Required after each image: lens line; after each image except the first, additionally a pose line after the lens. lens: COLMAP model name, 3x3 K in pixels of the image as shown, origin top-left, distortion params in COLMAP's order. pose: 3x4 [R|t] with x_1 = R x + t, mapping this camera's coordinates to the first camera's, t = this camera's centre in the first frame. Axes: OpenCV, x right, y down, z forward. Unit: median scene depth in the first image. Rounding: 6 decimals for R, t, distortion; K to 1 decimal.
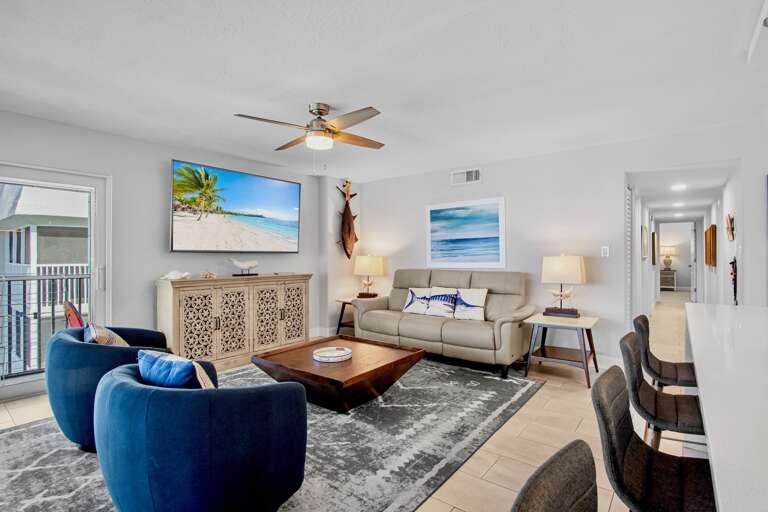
lens RADIAL K [[378.3, 0, 384.2], [0, 378.3, 256.0], [0, 0, 1]] dist [-0.023417, 0.000709]
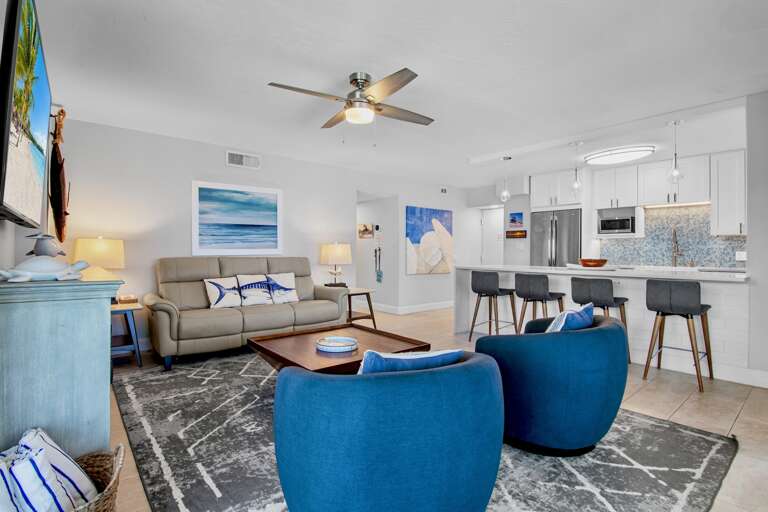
lens RADIAL K [[378.3, 0, 383.2], [0, 378.3, 250.0], [0, 0, 1]] dist [-0.023417, 0.000709]
pose [[0.199417, 0.009203, 0.979872, -0.790375], [-0.004392, 0.999954, -0.008498, 0.031273], [-0.979905, -0.002609, 0.199448, 0.551517]]
